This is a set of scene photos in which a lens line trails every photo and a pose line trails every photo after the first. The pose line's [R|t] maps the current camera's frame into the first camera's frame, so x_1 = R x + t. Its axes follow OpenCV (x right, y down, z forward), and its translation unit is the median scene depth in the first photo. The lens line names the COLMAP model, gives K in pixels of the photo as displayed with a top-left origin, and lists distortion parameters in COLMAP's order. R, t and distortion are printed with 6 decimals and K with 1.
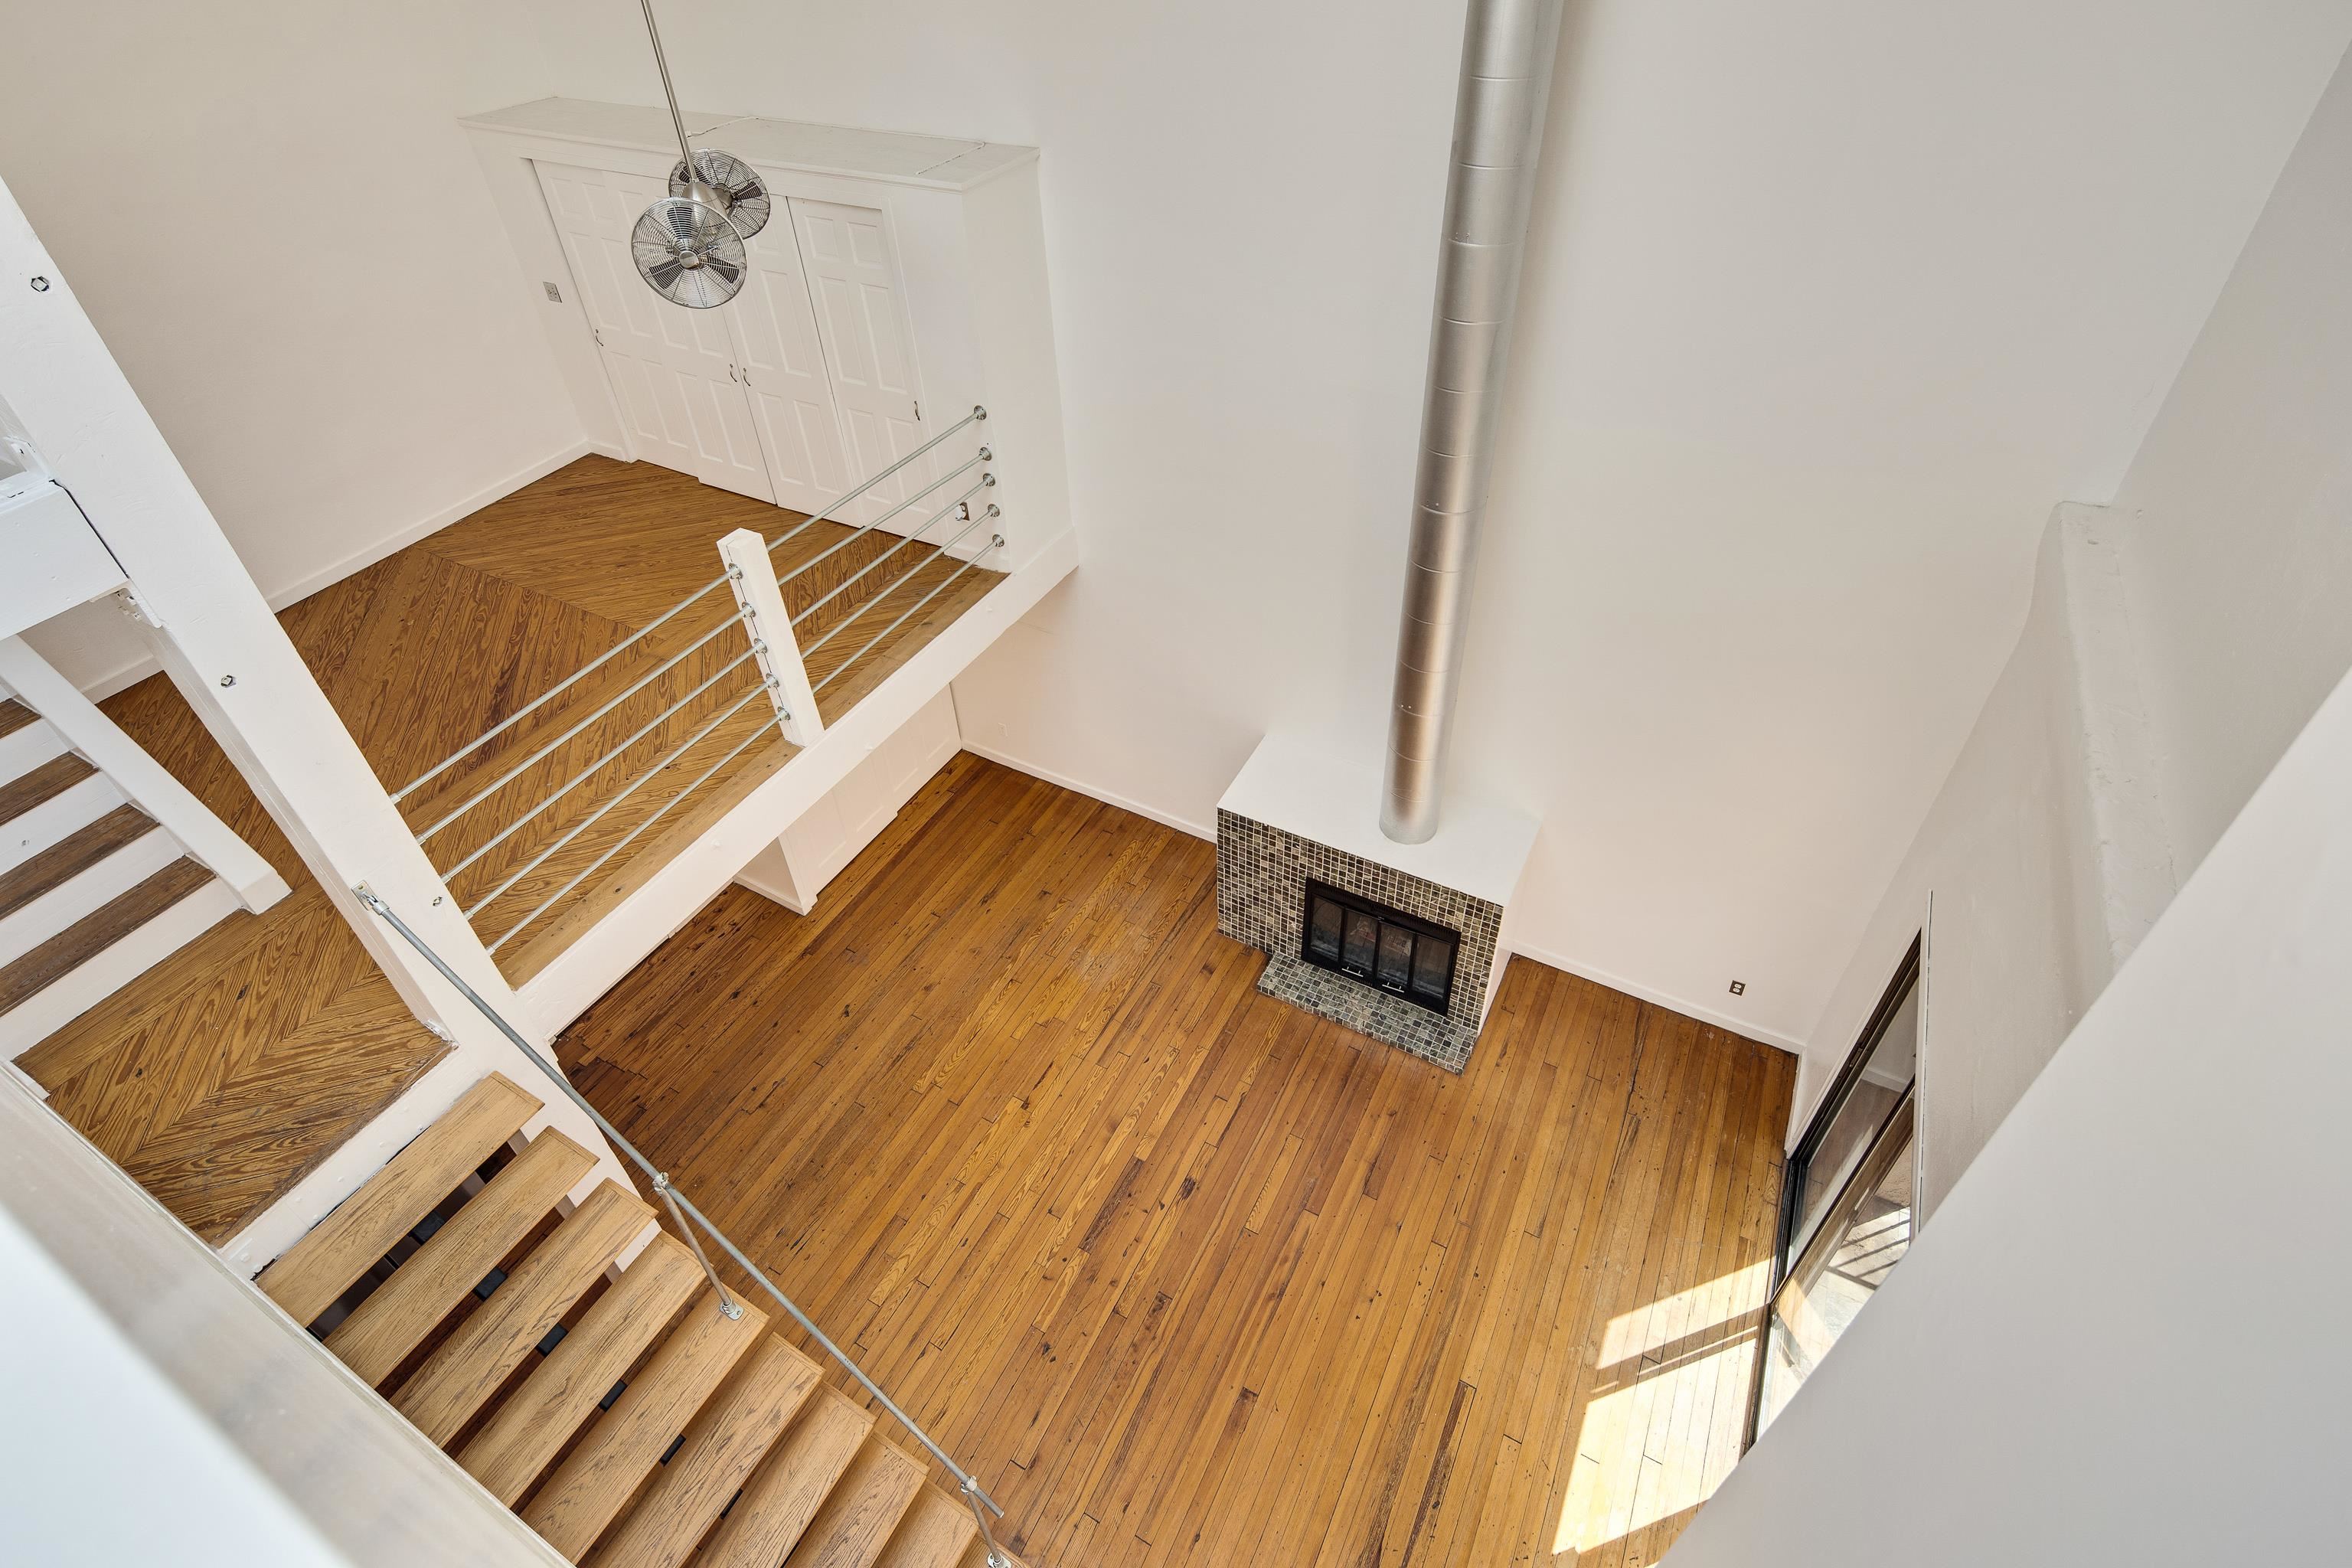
lens RADIAL K [[1172.0, 0, 1171.2], [0, 1172.0, 711.8], [0, 0, 1]] dist [0.005037, 0.000340]
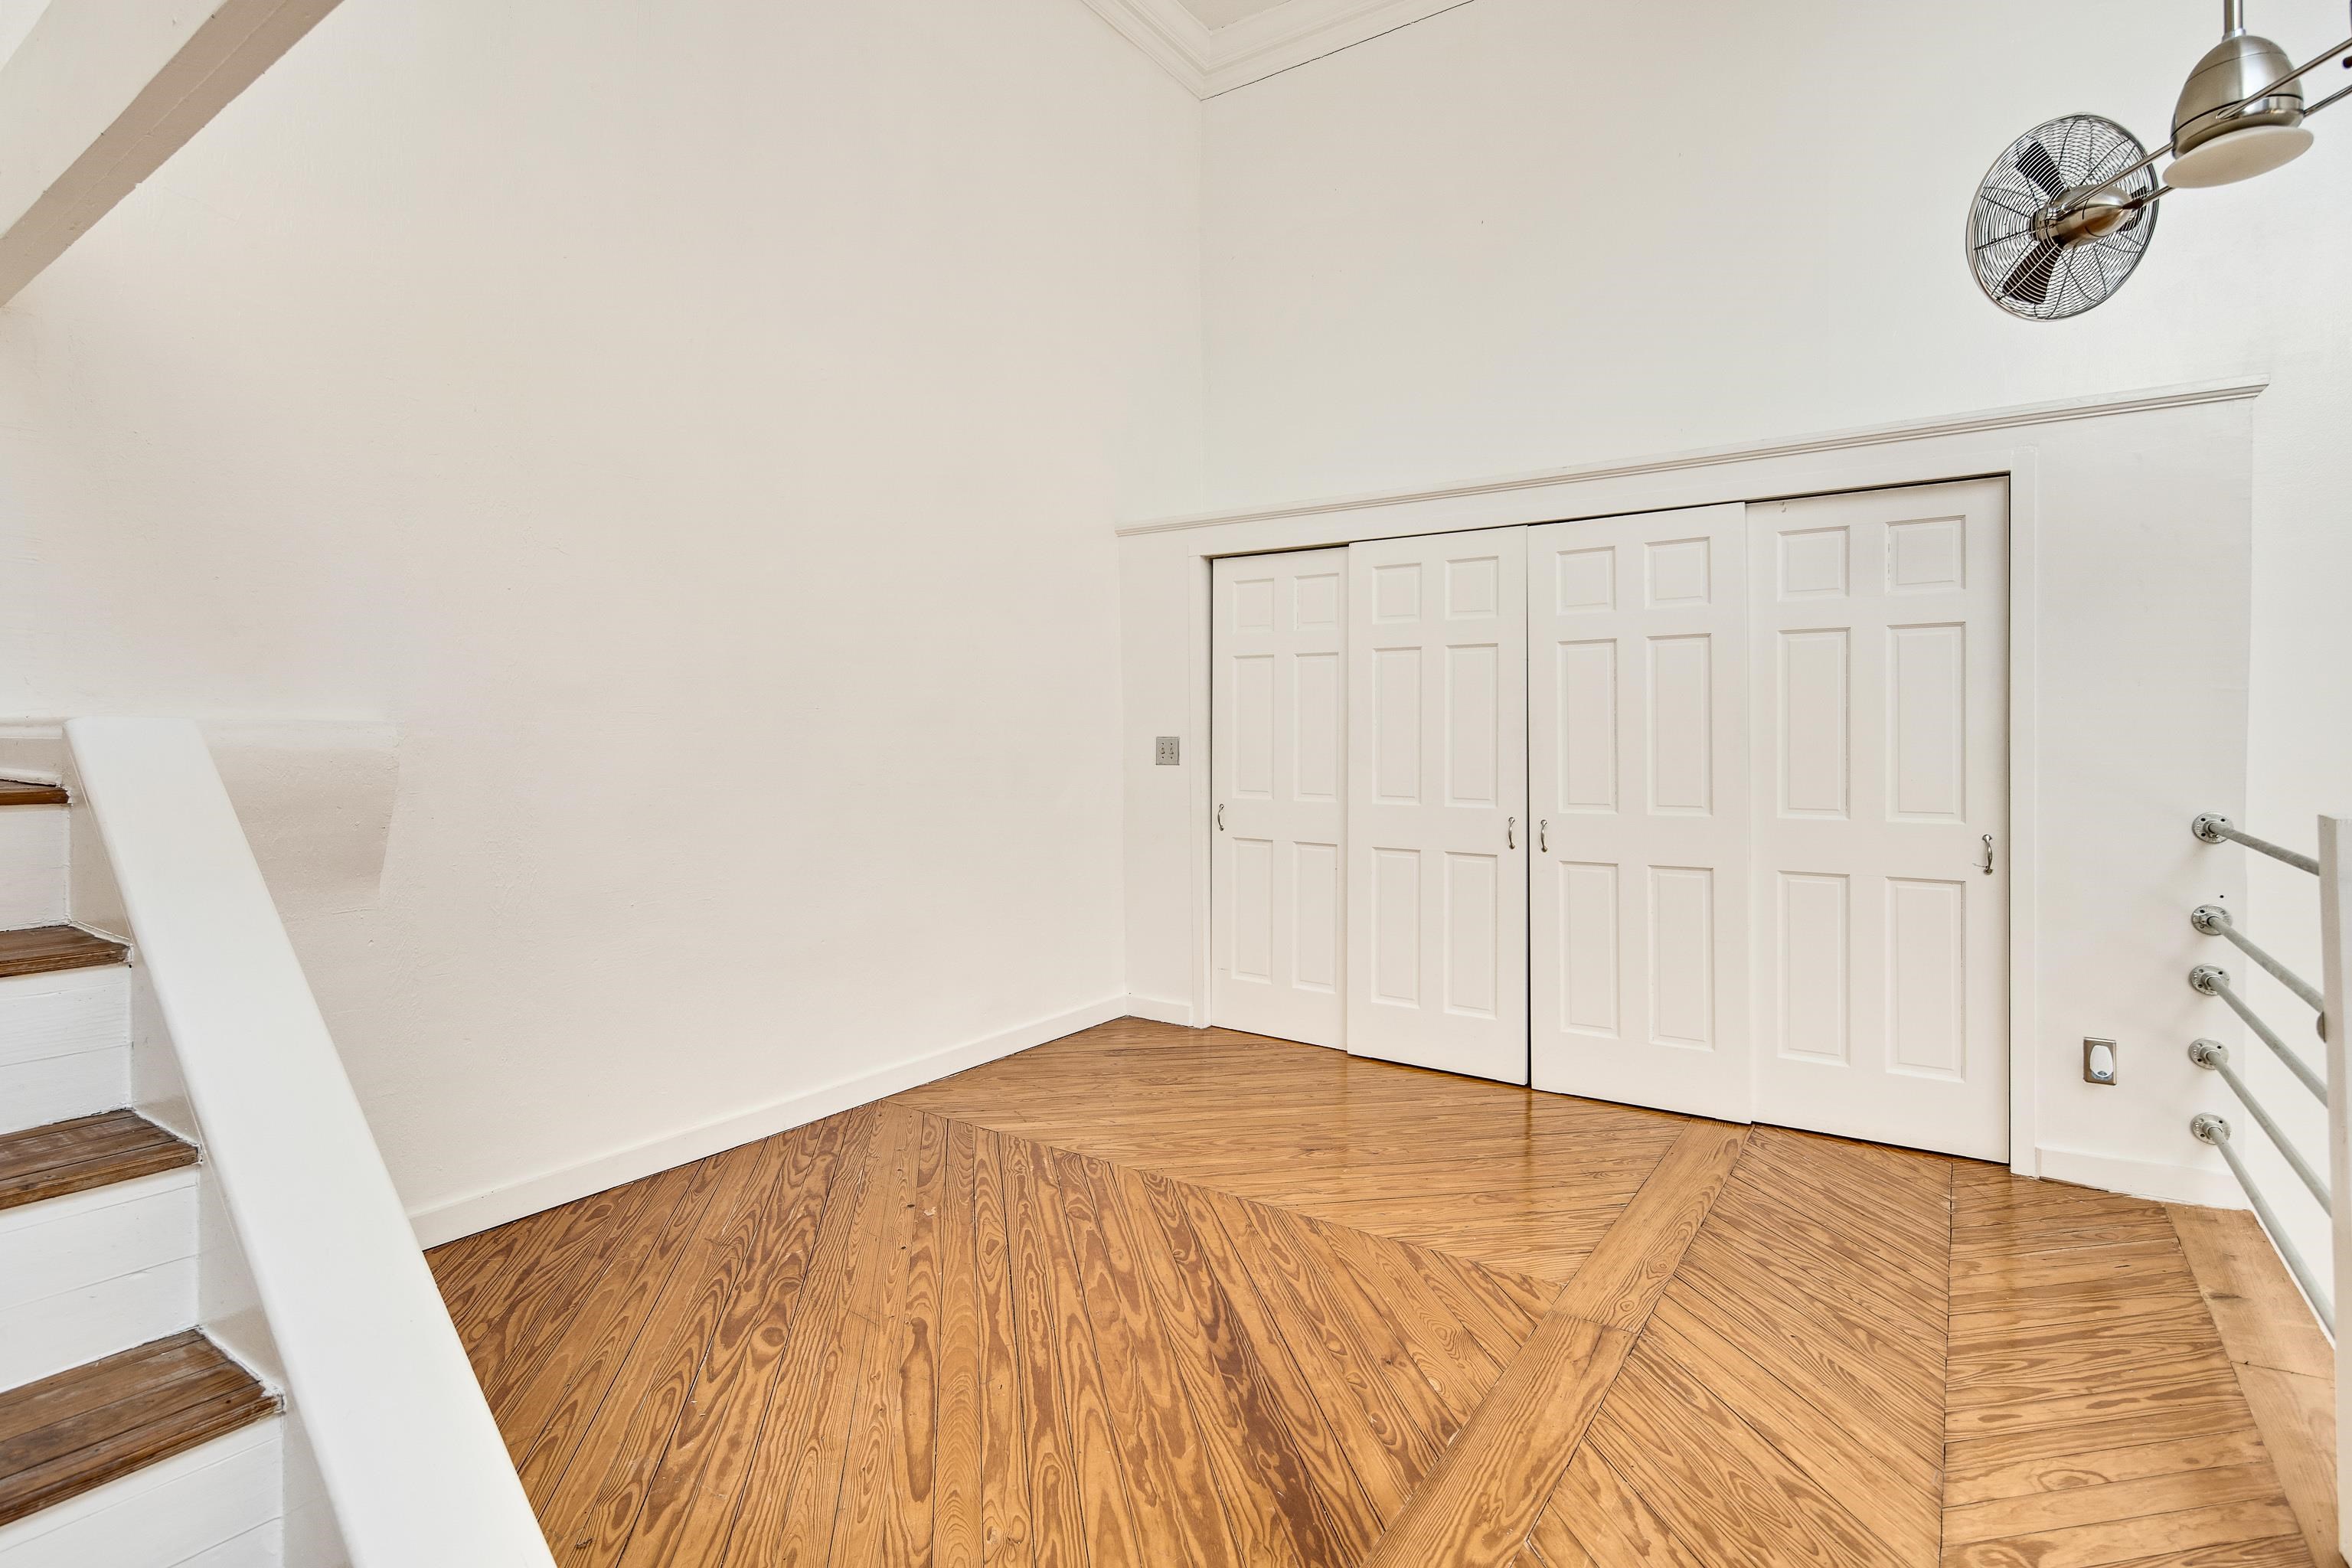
lens RADIAL K [[1172.0, 0, 1171.2], [0, 1172.0, 711.8], [0, 0, 1]] dist [0.005037, 0.000340]
pose [[0.993845, 0.031704, -0.106150, -0.502179], [-0.092016, 0.769822, -0.631591, 0.052529], [0.061692, 0.637471, 0.768001, 0.522706]]
